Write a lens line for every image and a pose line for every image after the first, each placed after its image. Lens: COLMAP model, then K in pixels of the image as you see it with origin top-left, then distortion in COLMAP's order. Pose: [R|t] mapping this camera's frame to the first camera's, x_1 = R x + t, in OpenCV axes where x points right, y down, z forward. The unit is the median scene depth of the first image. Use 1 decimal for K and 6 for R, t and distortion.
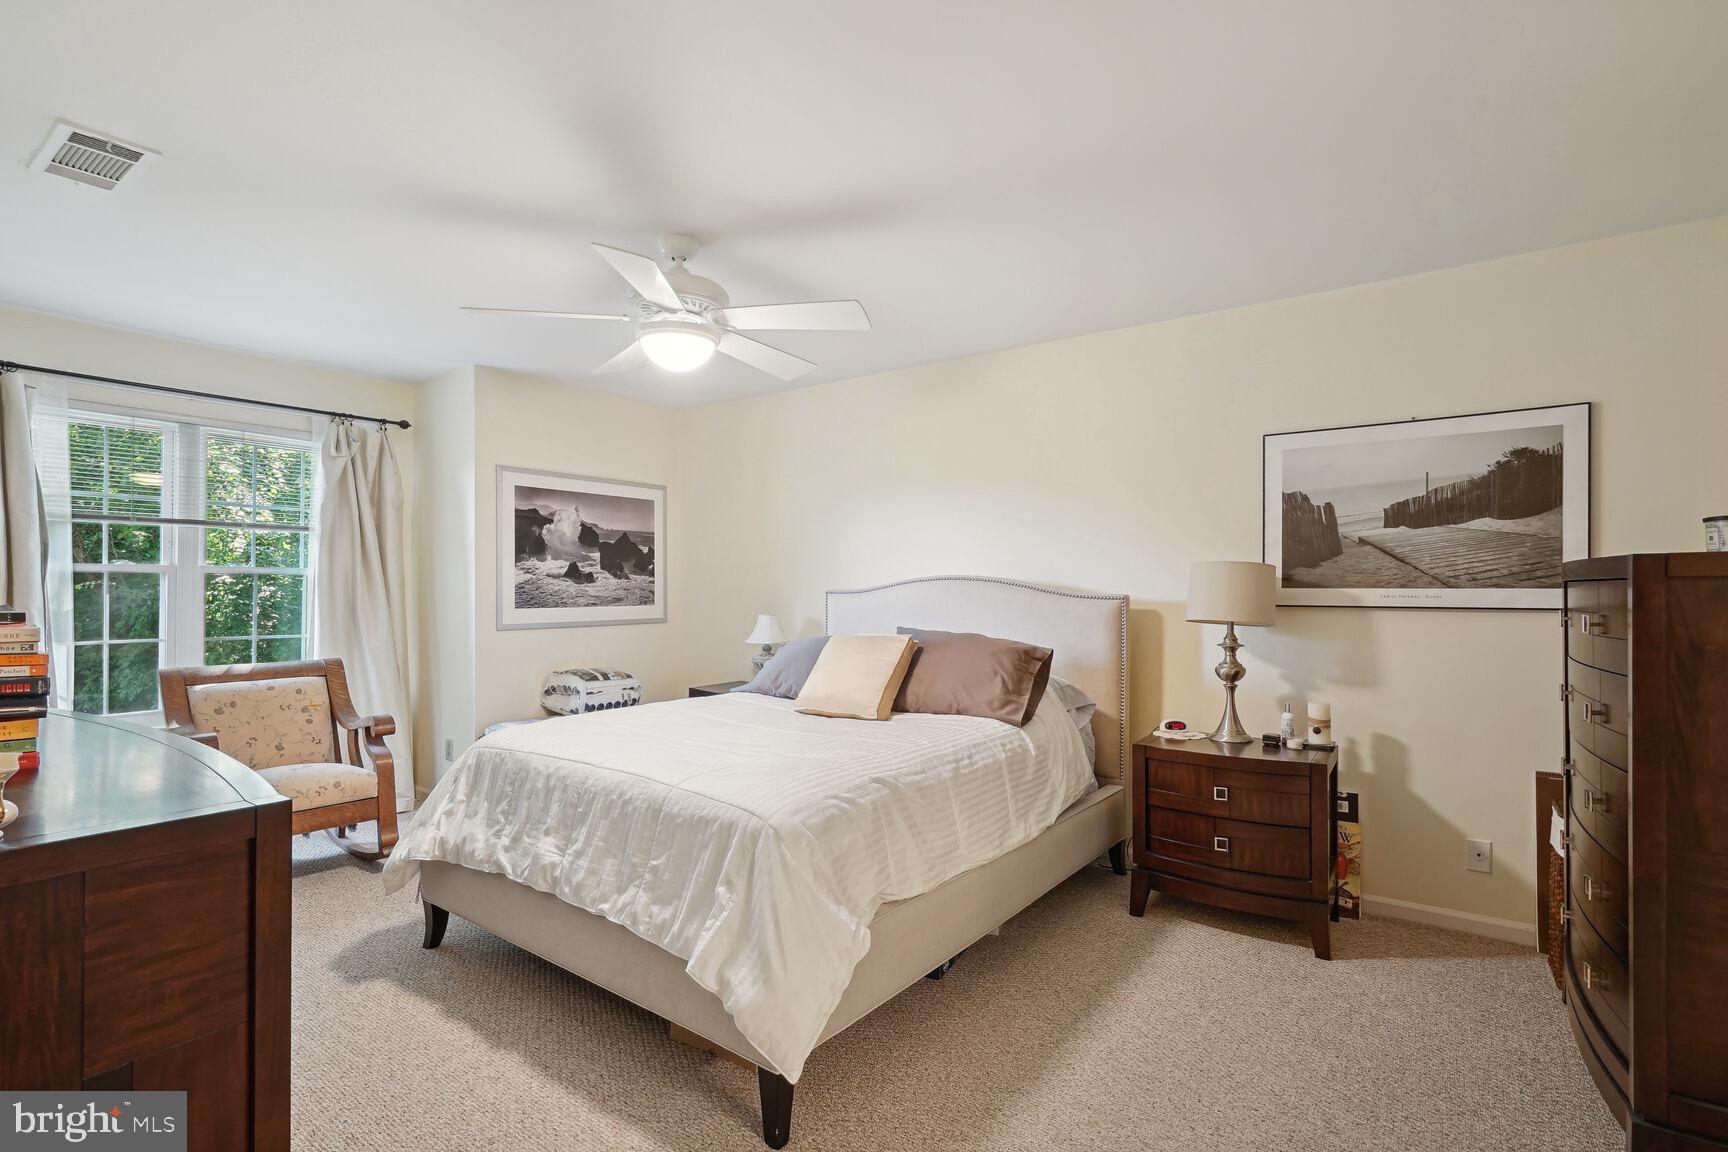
lens RADIAL K [[788.5, 0, 866.2], [0, 788.5, 581.4], [0, 0, 1]] dist [-0.000626, -0.000012]
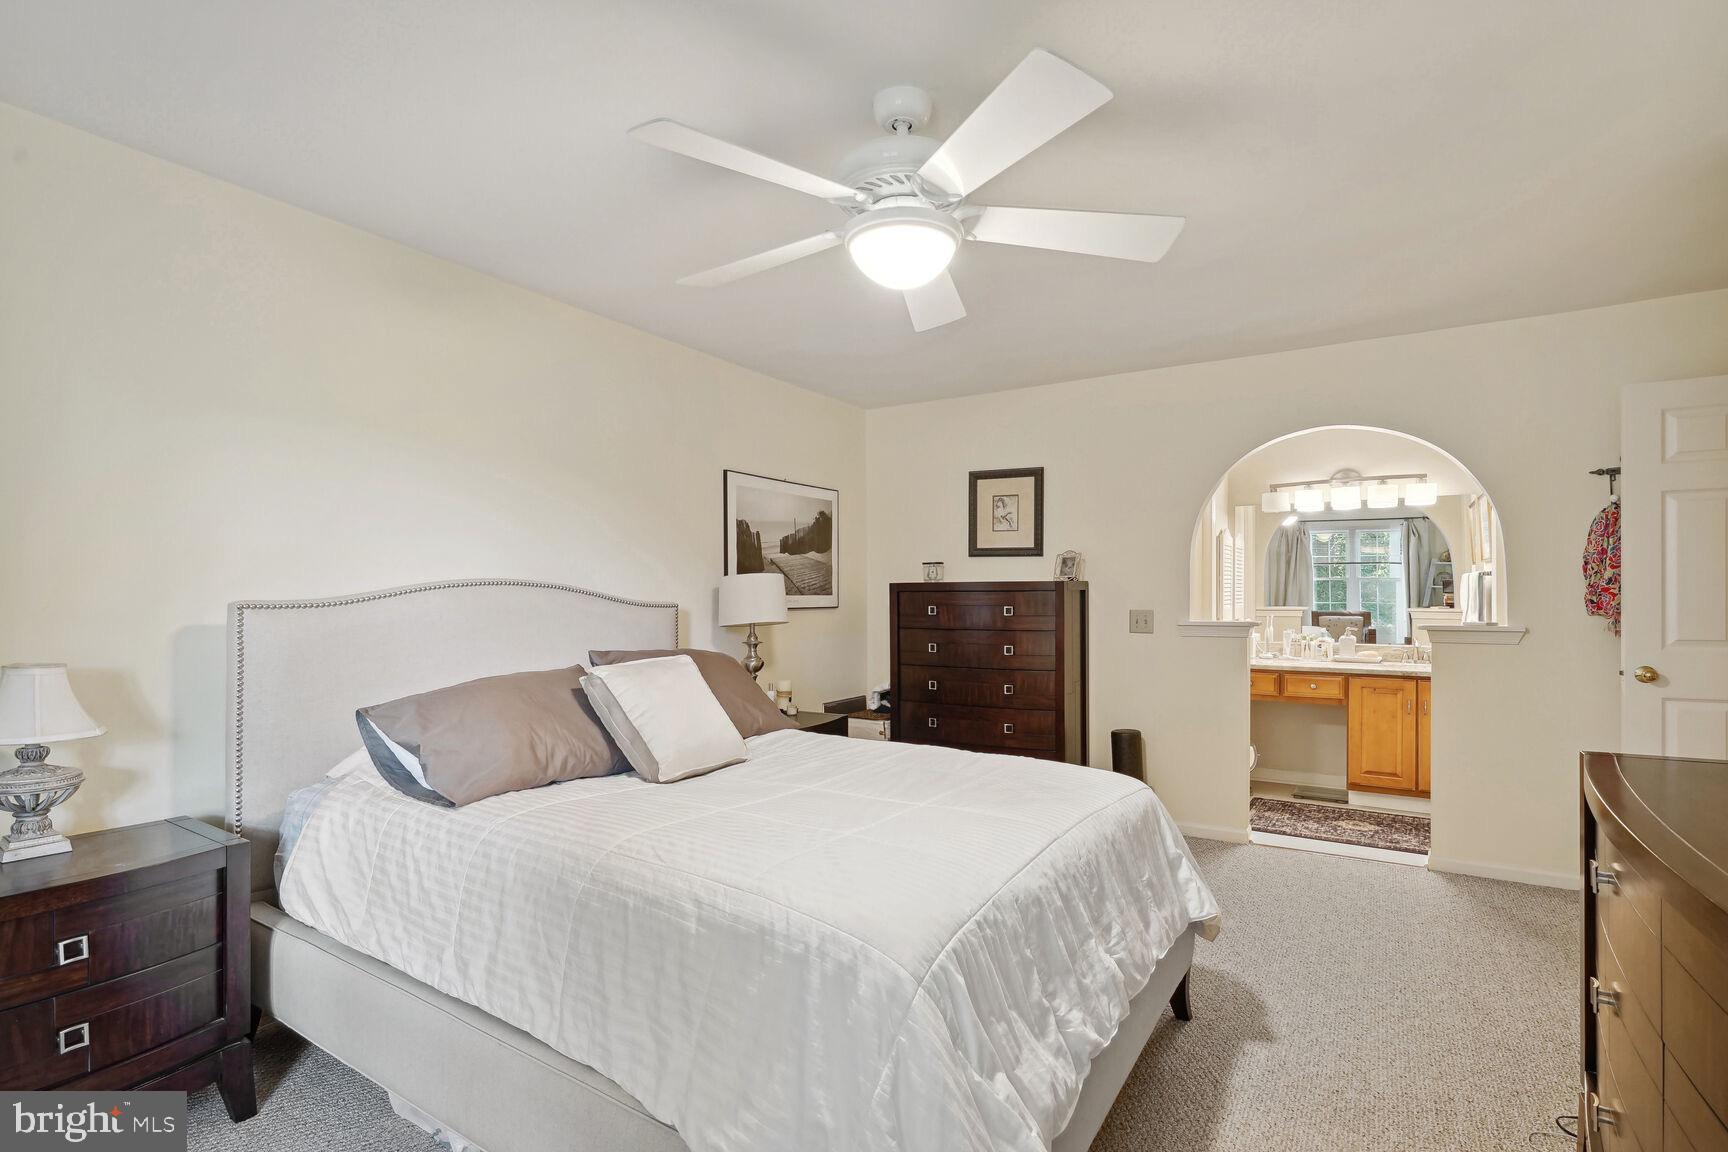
lens RADIAL K [[829.8, 0, 866.2], [0, 829.8, 584.9], [0, 0, 1]] dist [-0.000009, 0.001163]
pose [[-0.071855, 0.011993, 0.997343, -0.856955], [-0.004136, 0.999916, -0.012322, 0.007419], [-0.997406, -0.005011, -0.071800, 0.958373]]
